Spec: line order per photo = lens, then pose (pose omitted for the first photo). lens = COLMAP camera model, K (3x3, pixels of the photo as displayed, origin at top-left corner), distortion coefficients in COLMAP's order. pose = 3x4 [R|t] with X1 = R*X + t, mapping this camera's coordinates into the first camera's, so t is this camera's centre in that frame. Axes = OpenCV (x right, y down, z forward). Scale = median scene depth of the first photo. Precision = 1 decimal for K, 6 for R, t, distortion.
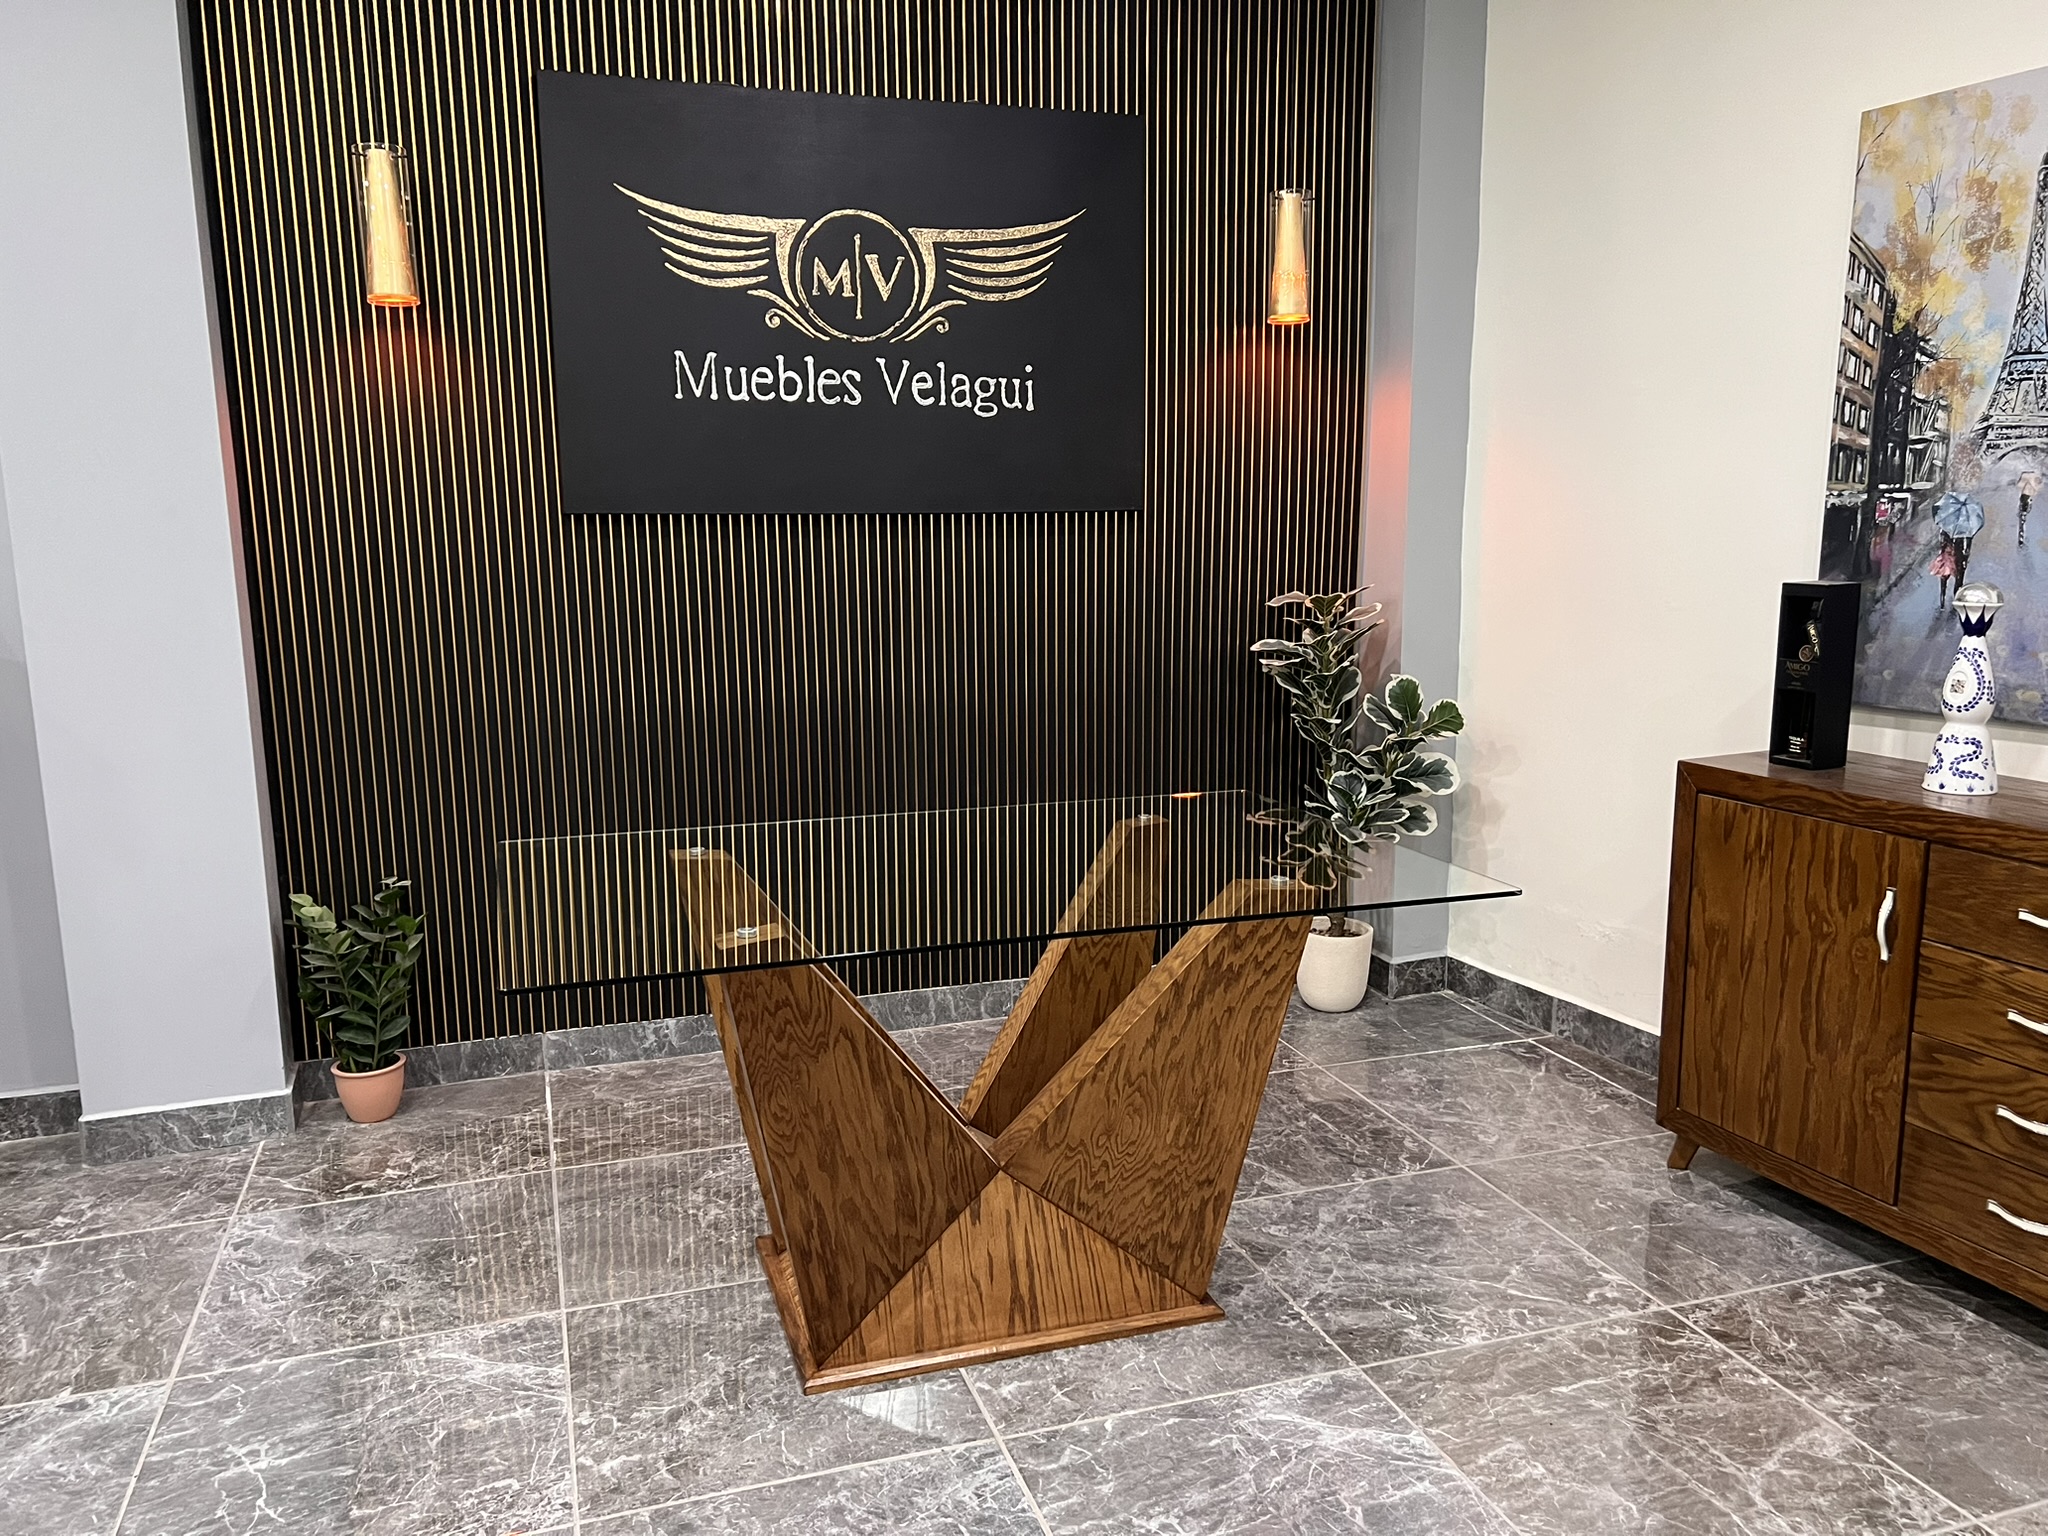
lens RADIAL K [[1543.8, 0, 1020.3], [0, 1543.8, 773.0], [0, 0, 1]] dist [0.039287, -0.049052]
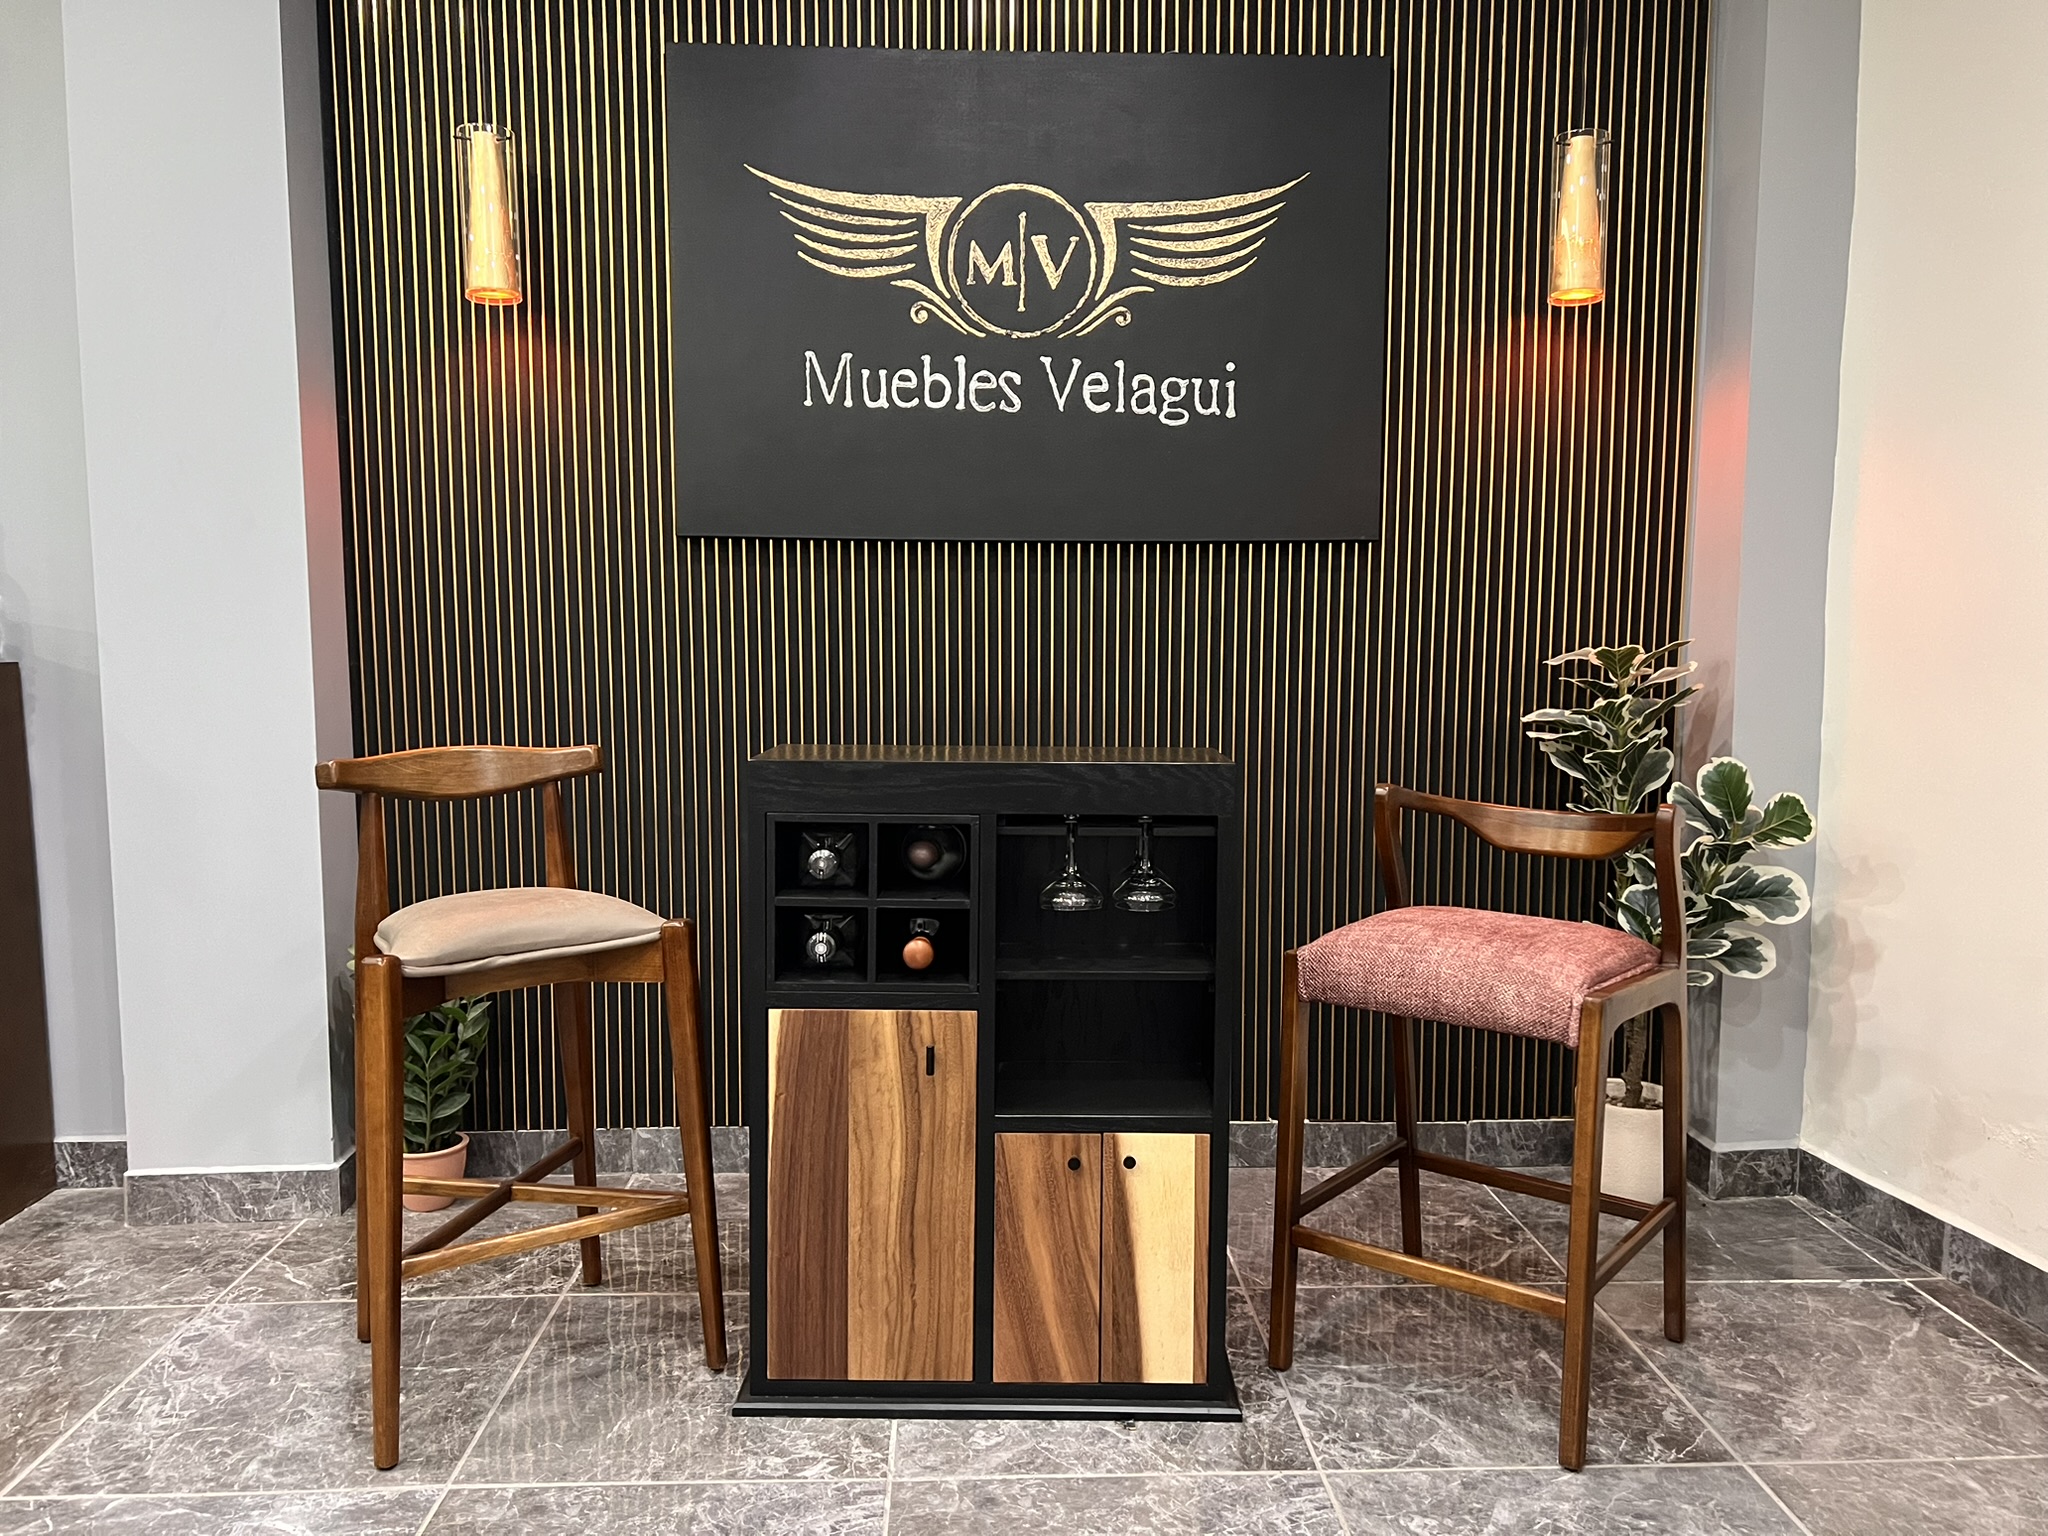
lens RADIAL K [[1543.8, 0, 1027.0], [0, 1543.8, 776.1], [0, 0, 1]] dist [0.039287, -0.049052]
pose [[0.961373, 0.037820, -0.272638, 0.142125], [-0.058746, 0.995886, -0.069000, 0.017887], [0.268906, 0.082351, 0.959639, 0.216505]]
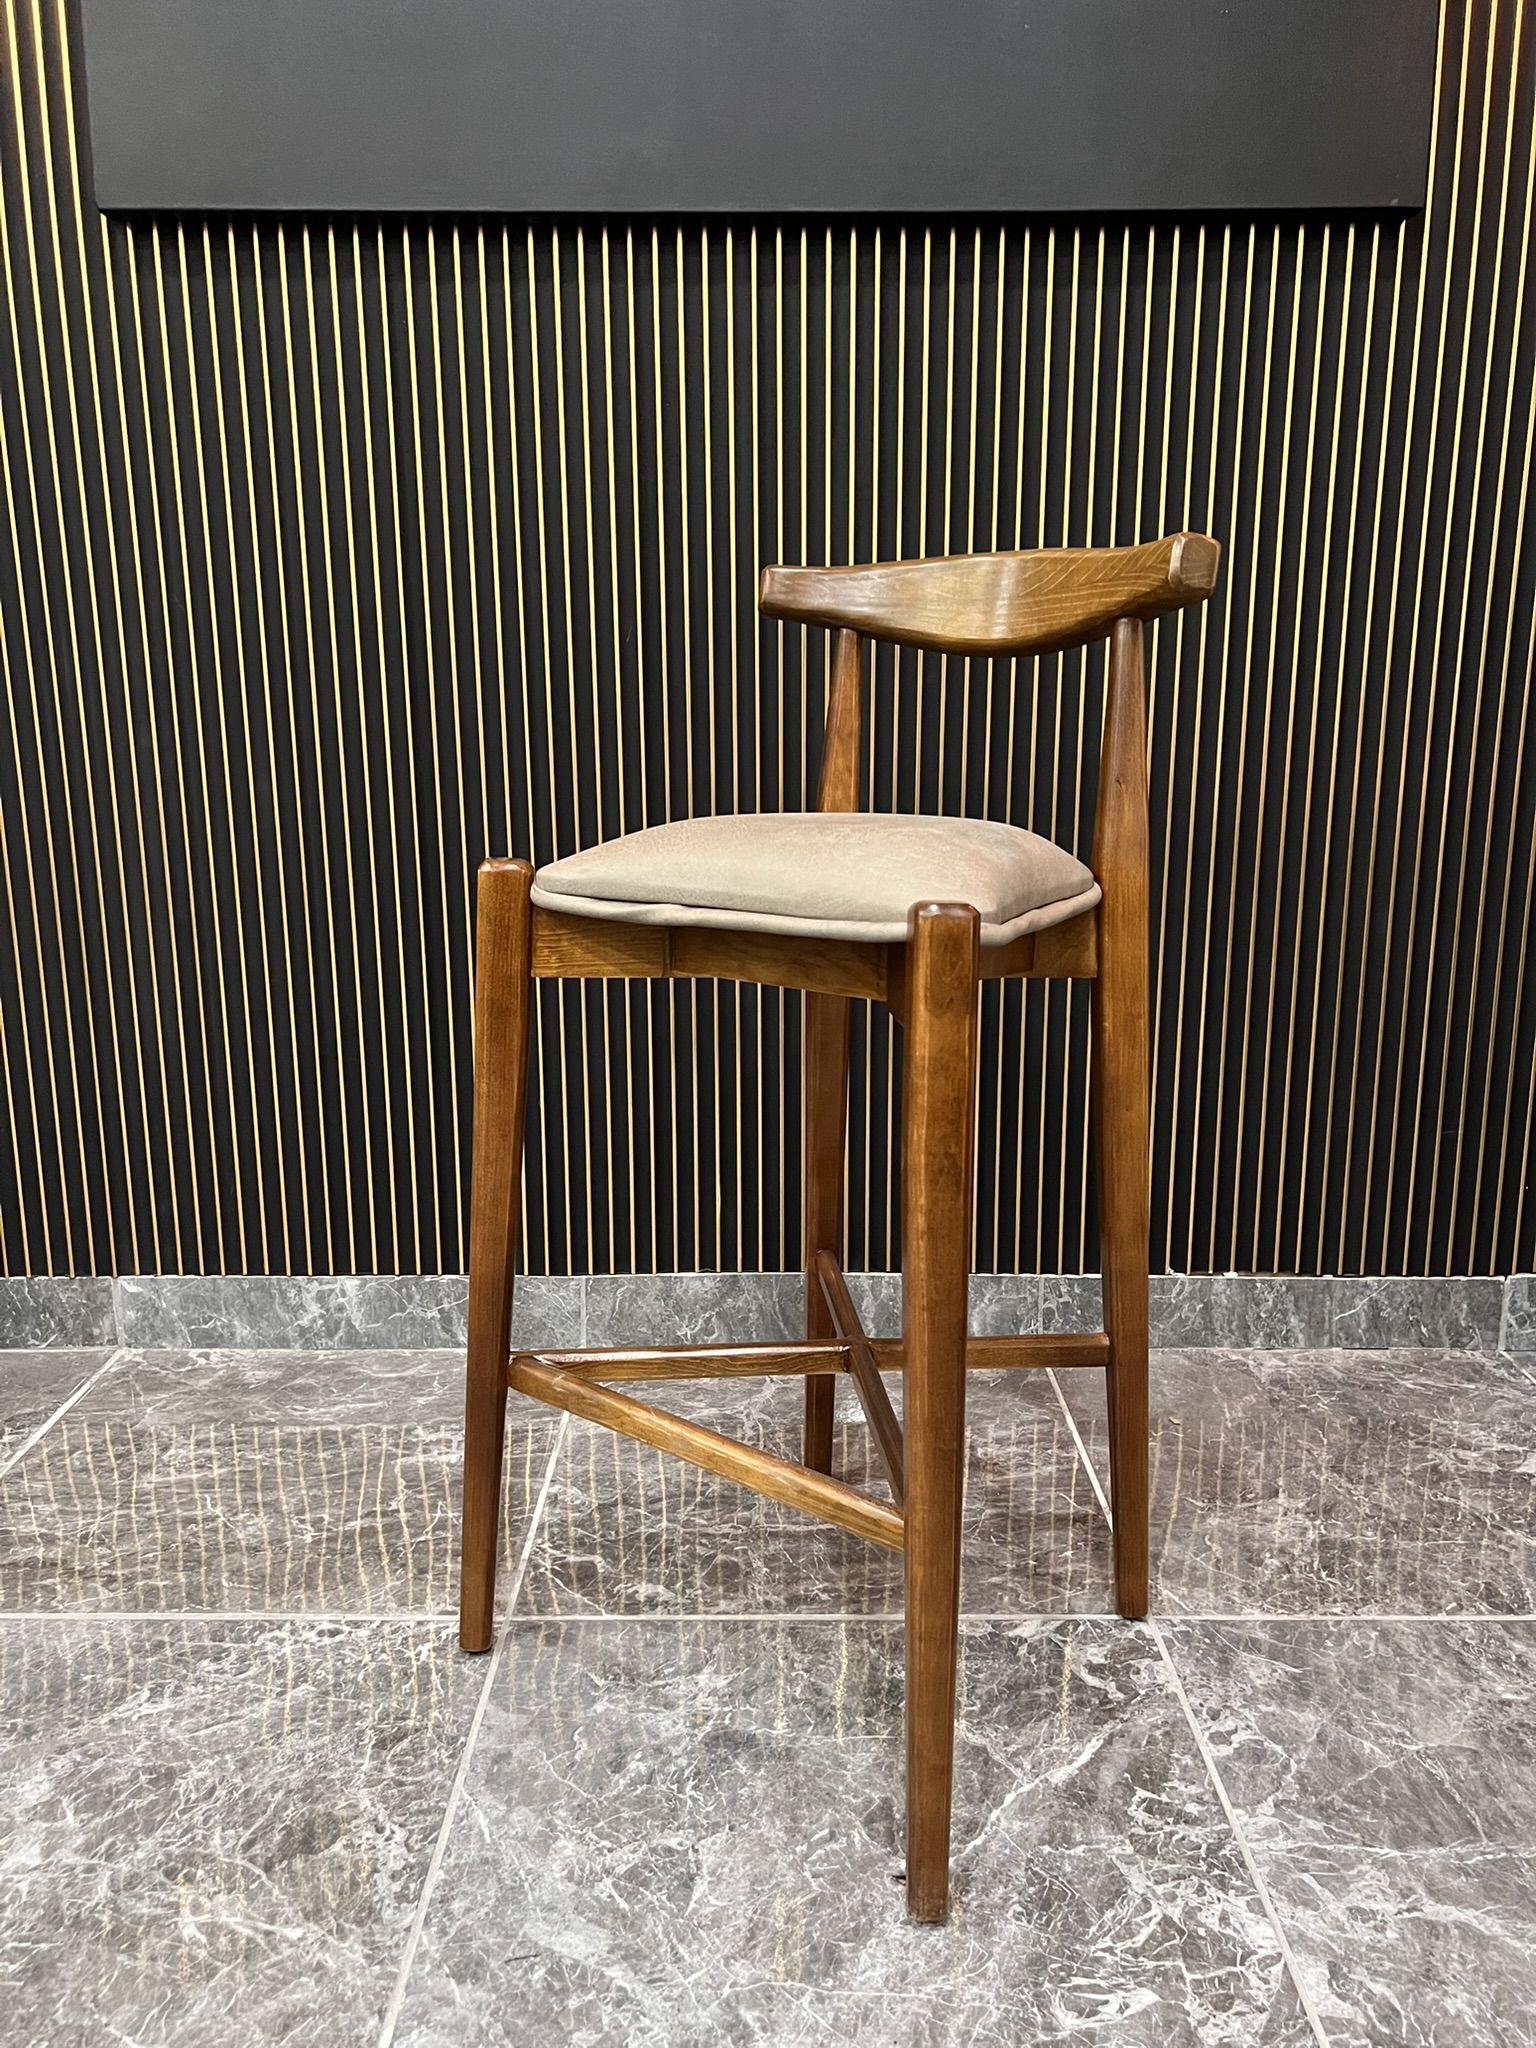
lens RADIAL K [[1543.8, 0, 771.8], [0, 1543.8, 1033.8], [0, 0, 1]] dist [0.039287, -0.049052]
pose [[0.949446, 0.073574, -0.305188, 0.063911], [-0.060248, 0.996782, 0.052869, 0.045237], [0.308095, -0.031809, 0.950824, 0.596354]]
